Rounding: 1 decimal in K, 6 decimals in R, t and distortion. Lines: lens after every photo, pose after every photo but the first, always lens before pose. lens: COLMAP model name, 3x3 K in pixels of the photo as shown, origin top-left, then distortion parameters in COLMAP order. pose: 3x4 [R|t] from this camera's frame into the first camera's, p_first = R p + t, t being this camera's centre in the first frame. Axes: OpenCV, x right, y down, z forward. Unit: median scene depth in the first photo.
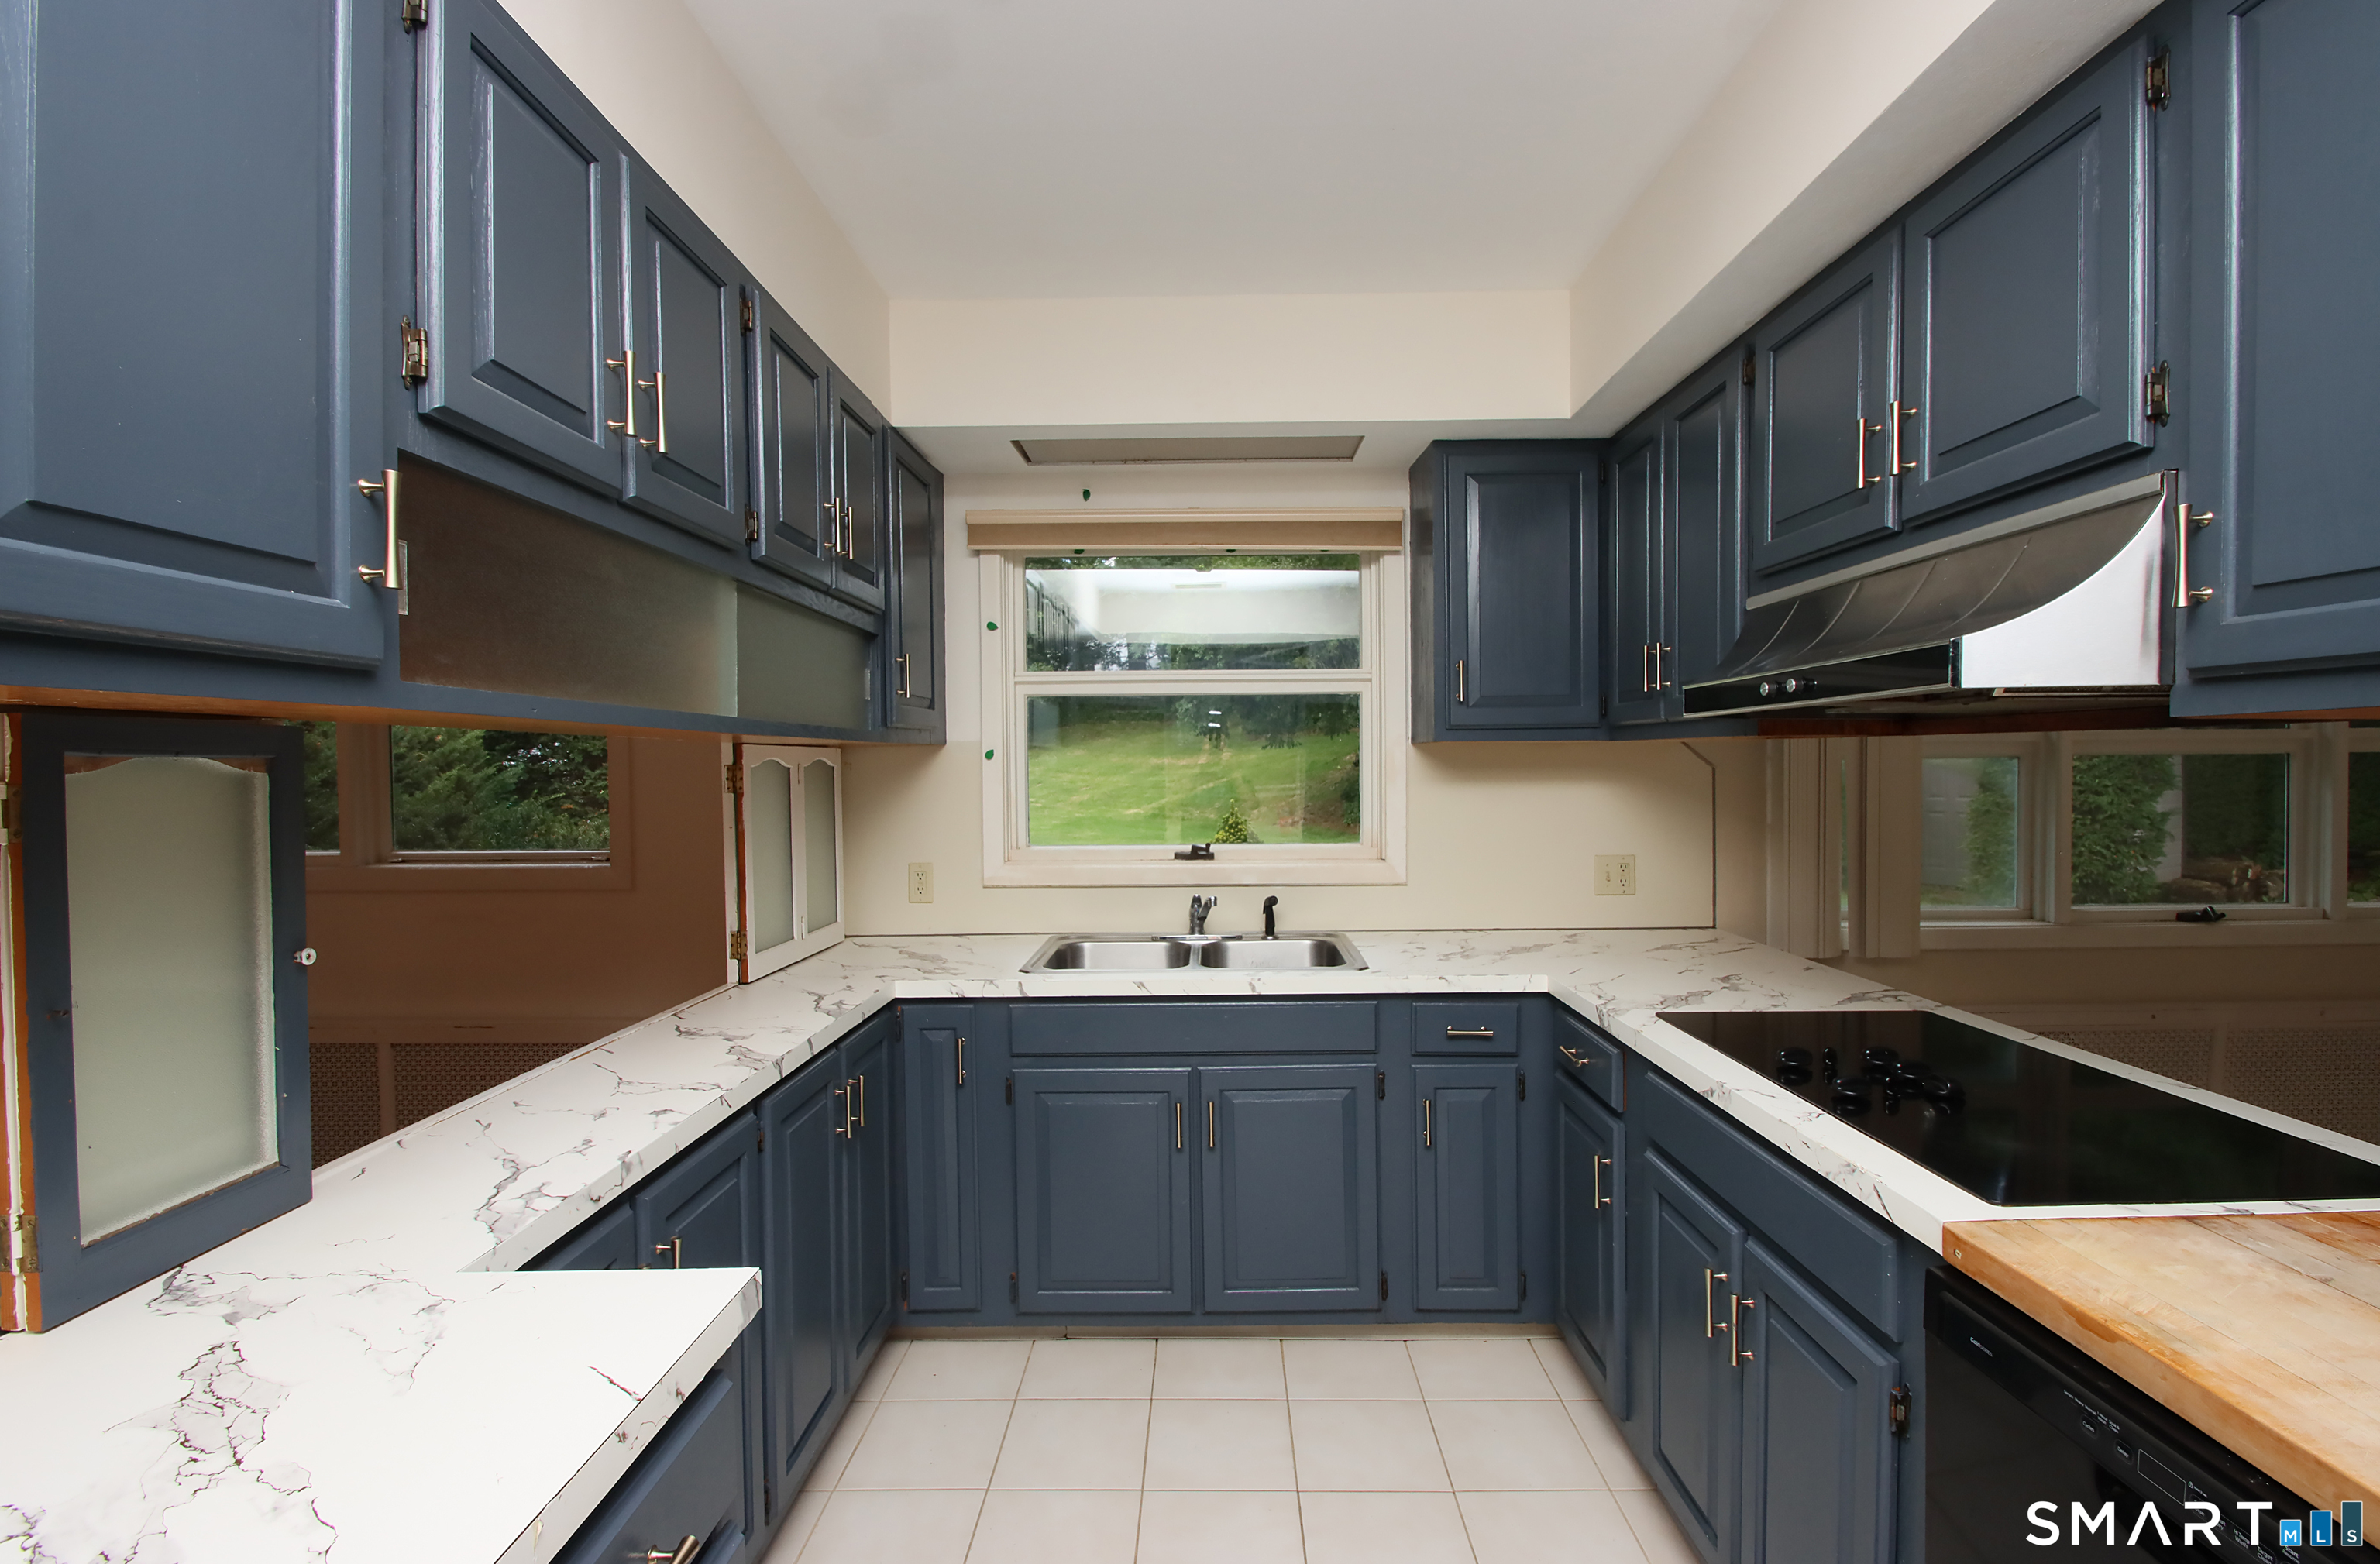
lens RADIAL K [[1104.1, 0, 1203.9], [0, 1104.1, 785.5], [0, 0, 1]] dist [0.008875, -0.013915]
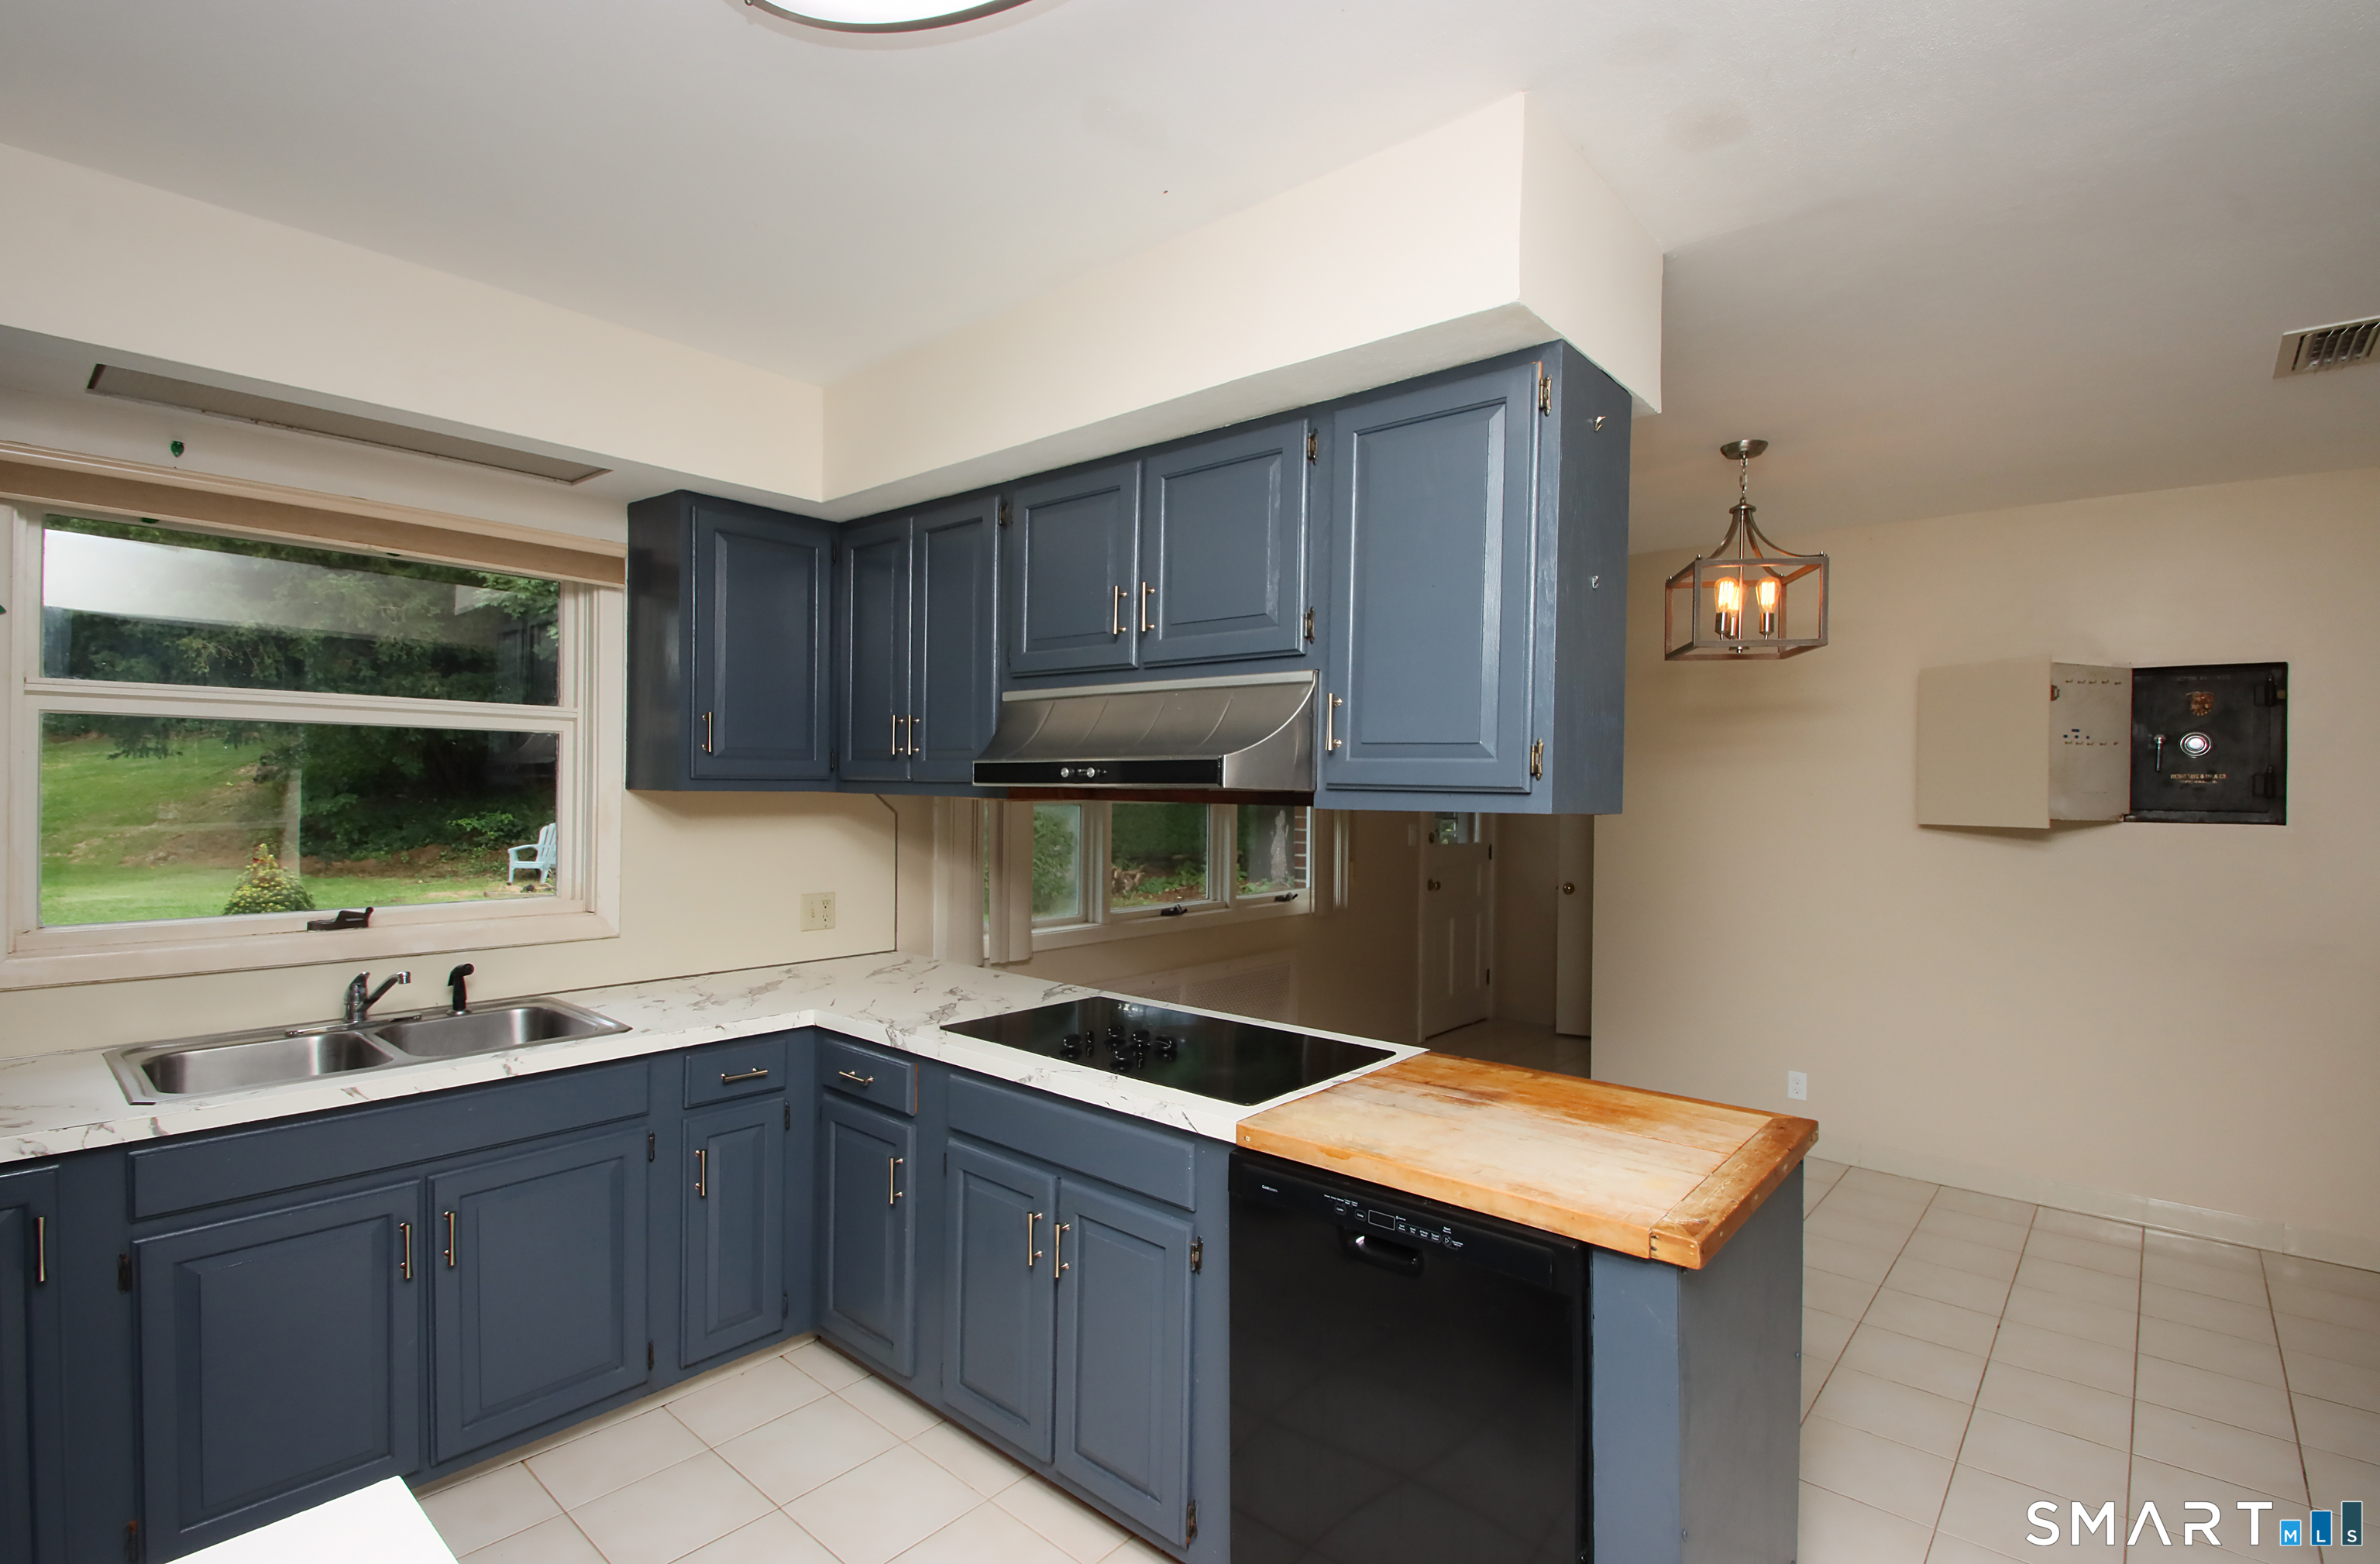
lens RADIAL K [[1104.1, 0, 1203.9], [0, 1104.1, 785.5], [0, 0, 1]] dist [0.008875, -0.013915]
pose [[0.641939, 0.016649, 0.766575, -0.281828], [-0.002974, 0.999811, -0.019224, -0.030237], [-0.766750, 0.010060, 0.641867, -0.002164]]
